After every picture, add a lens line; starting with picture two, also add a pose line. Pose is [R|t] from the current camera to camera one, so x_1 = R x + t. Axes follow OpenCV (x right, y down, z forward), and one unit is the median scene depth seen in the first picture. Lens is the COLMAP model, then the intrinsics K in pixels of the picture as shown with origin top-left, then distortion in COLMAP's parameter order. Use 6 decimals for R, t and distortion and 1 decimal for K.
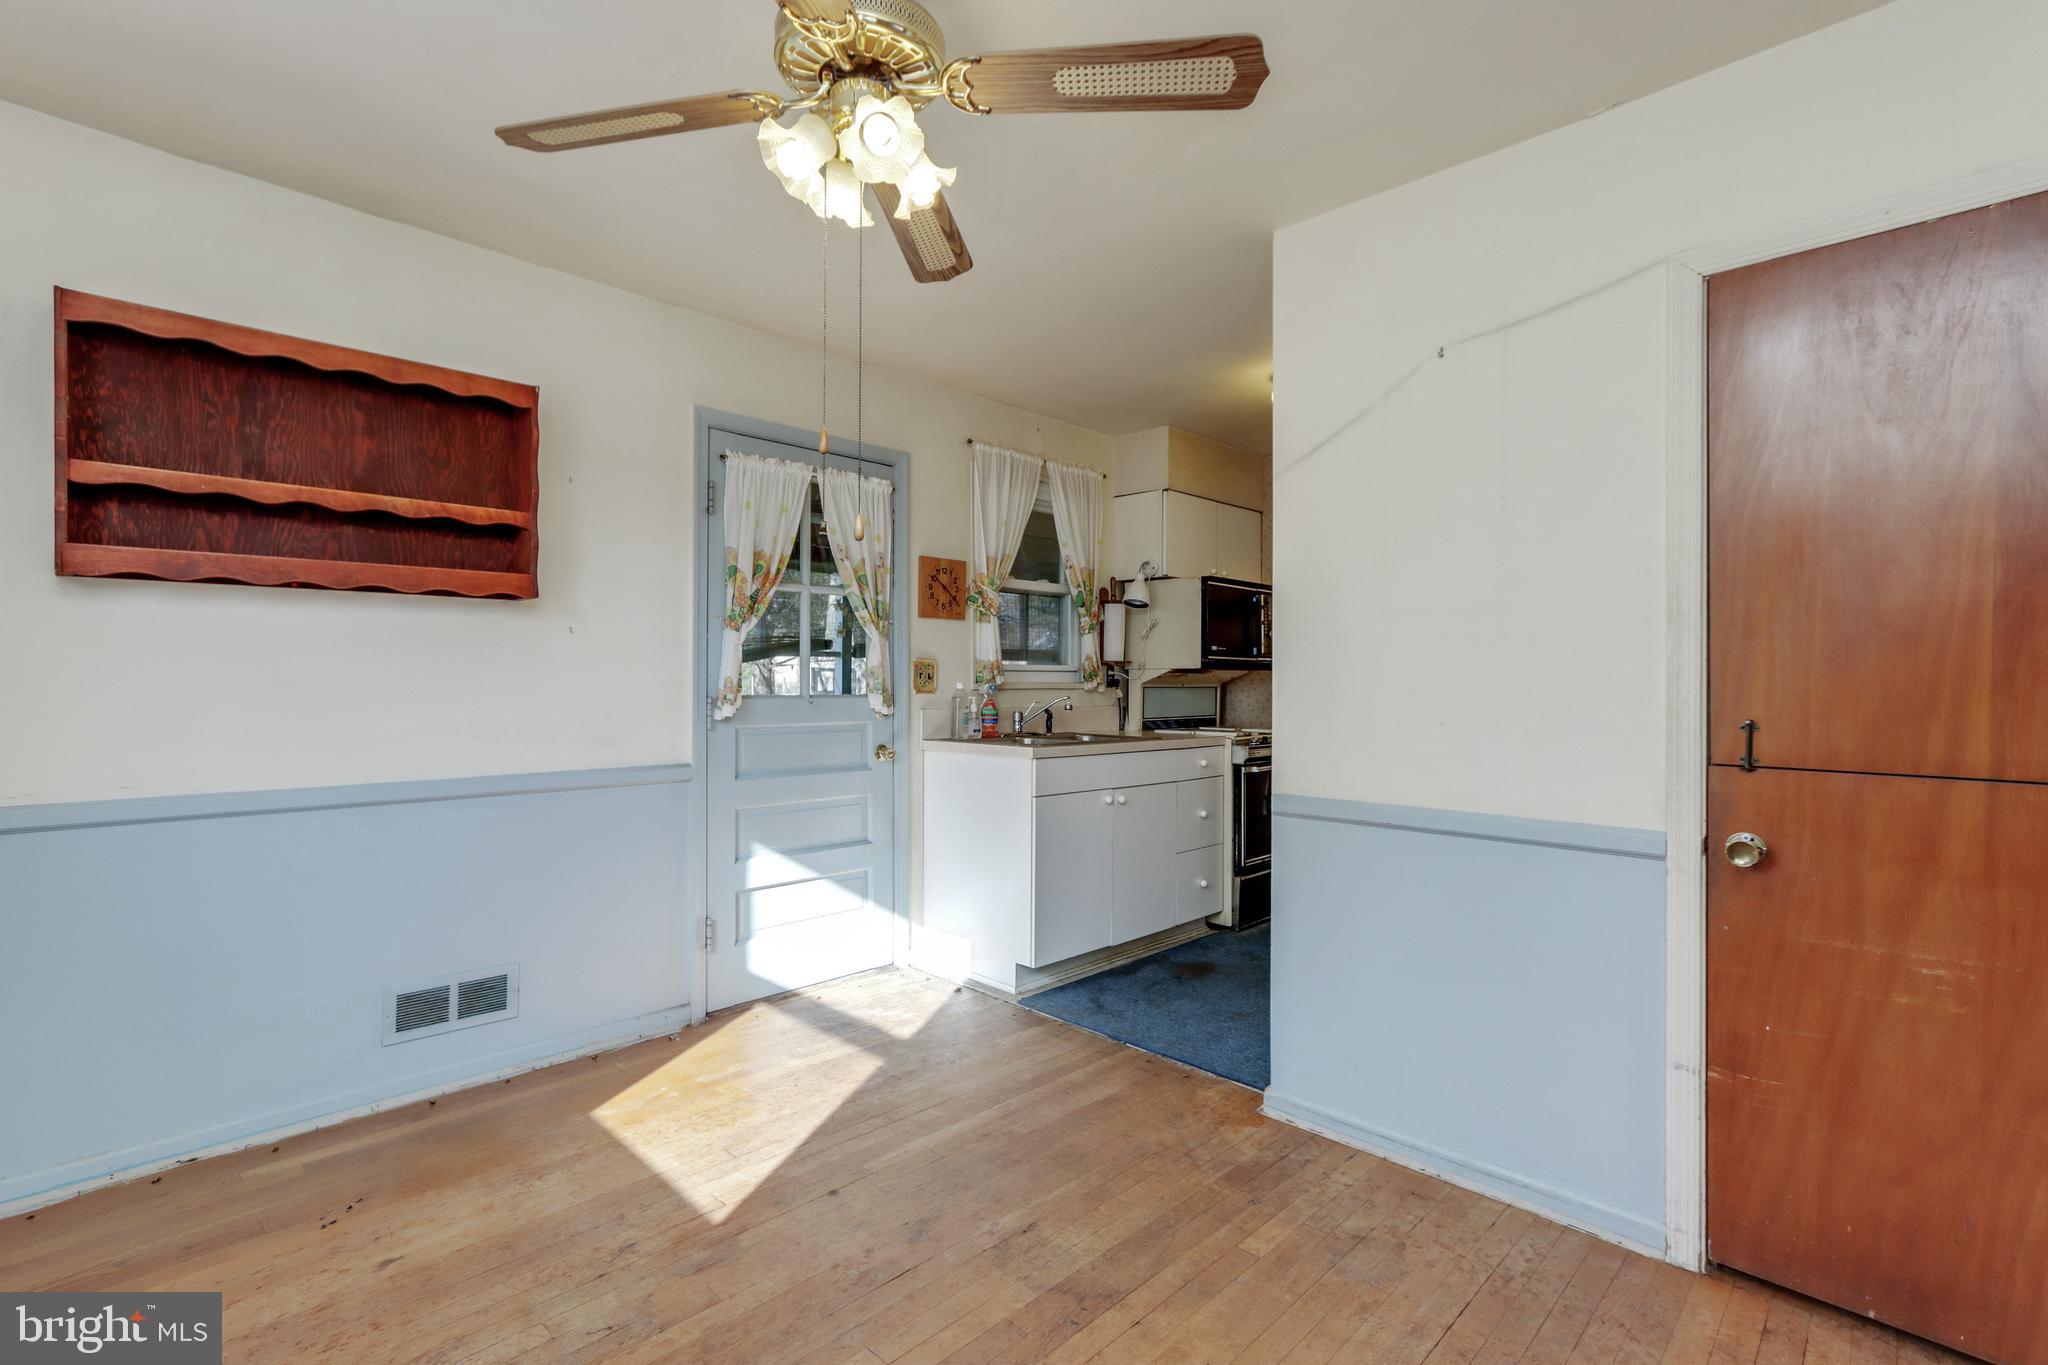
lens RADIAL K [[955.9, 0, 1017.4], [0, 955.9, 673.2], [0, 0, 1]] dist [0.001806, 0.000514]
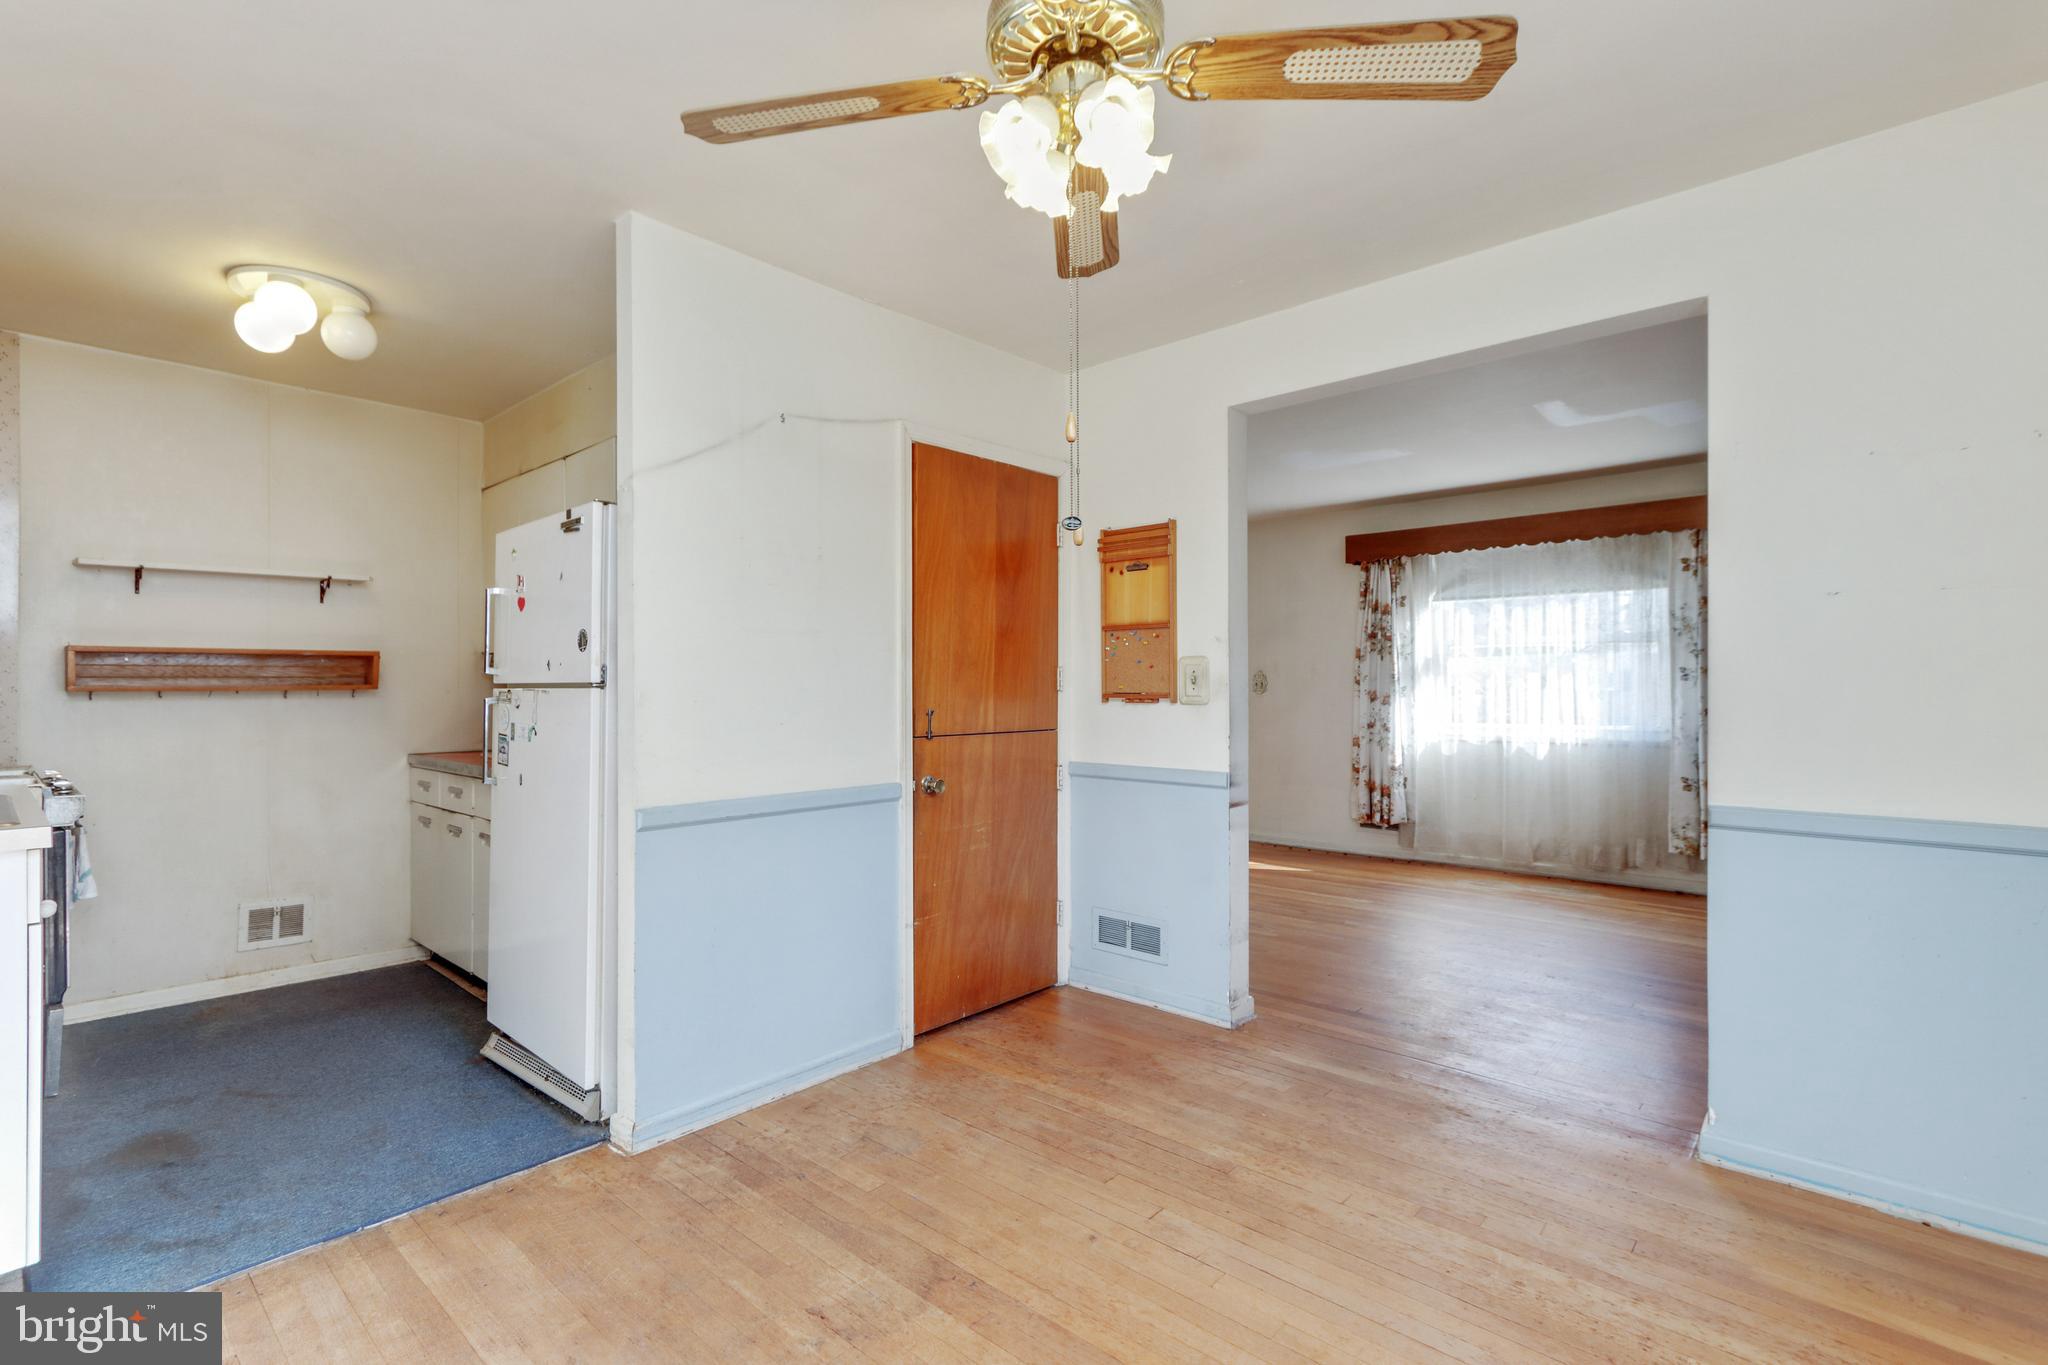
lens RADIAL K [[915.9, 0, 1024.0], [0, 915.9, 682.5], [0, 0, 1]] dist [0.000970, 0.000271]
pose [[-0.050570, 0.001459, 0.998719, -0.826557], [-0.004175, 0.999990, -0.001673, 0.001700], [-0.998712, -0.004255, -0.050564, 0.844257]]
